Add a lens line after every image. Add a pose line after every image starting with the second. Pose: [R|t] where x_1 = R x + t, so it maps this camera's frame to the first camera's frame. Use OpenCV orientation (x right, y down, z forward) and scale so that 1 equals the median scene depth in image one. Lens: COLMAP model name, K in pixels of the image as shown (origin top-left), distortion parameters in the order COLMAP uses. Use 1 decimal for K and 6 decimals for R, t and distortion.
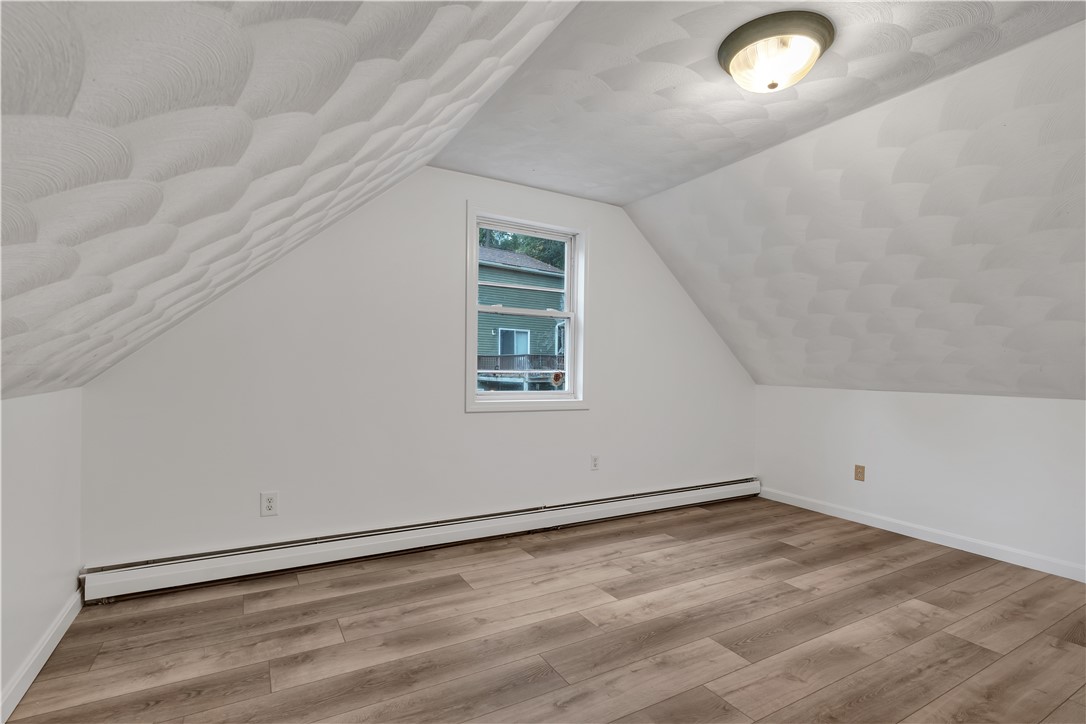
lens RADIAL K [[521.4, 0, 534.7], [0, 521.4, 374.9], [0, 0, 1]] dist [-0.001014, 0.000245]
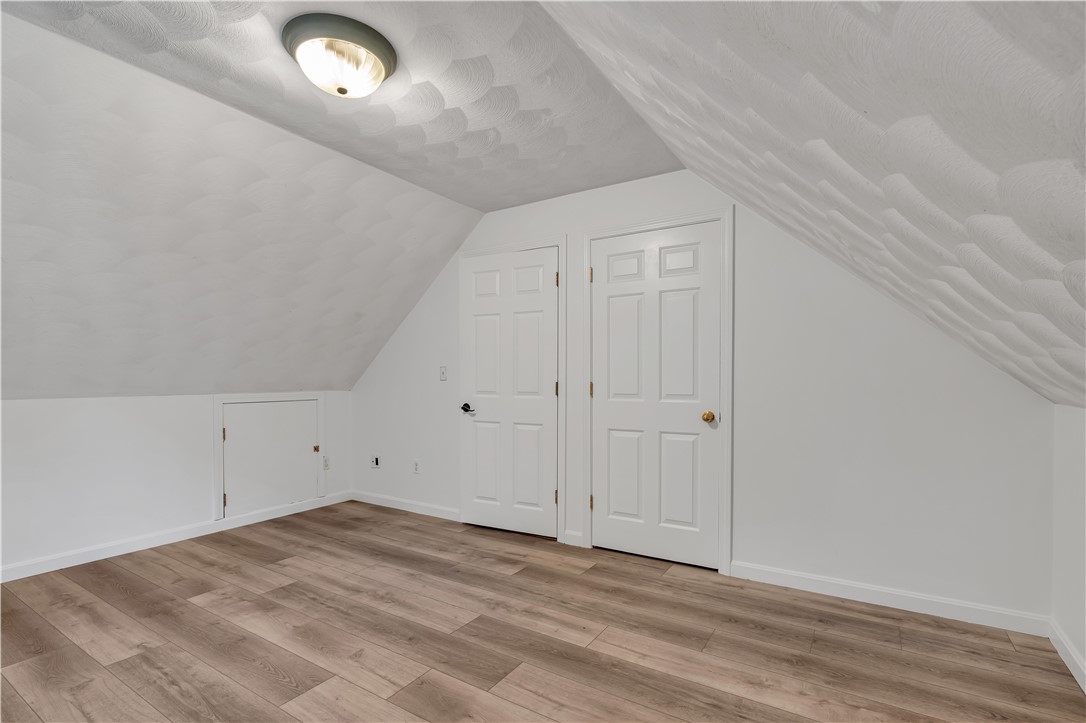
lens RADIAL K [[497.2, 0, 557.3], [0, 497.2, 388.9], [0, 0, 1]] dist [0.002688, 0.000653]
pose [[-0.479515, -0.037177, 0.876746, -0.412792], [0.005036, 0.998969, 0.045114, -0.015630], [-0.877519, 0.026049, -0.478834, 0.762606]]
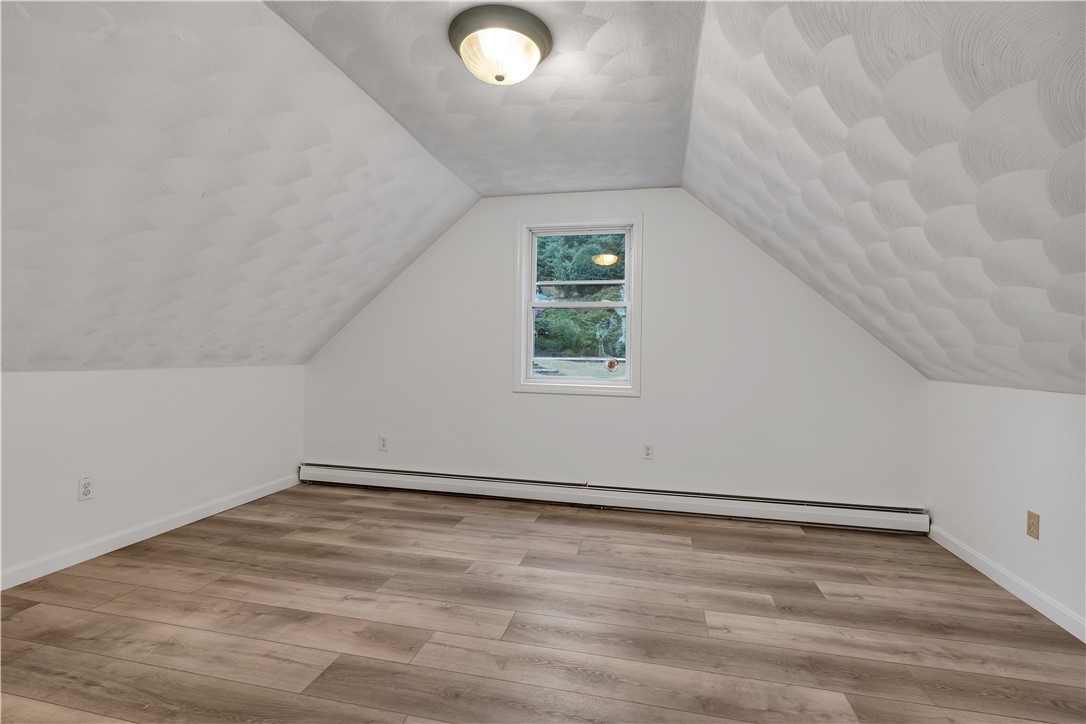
lens RADIAL K [[493.9, 0, 553.2], [0, 493.9, 364.8], [0, 0, 1]] dist [-0.001848, 0.000151]
pose [[0.734445, 0.009075, -0.678608, 0.818714], [-0.012872, 0.999917, -0.000560, 0.008625], [0.678546, 0.009147, 0.734501, 0.252269]]
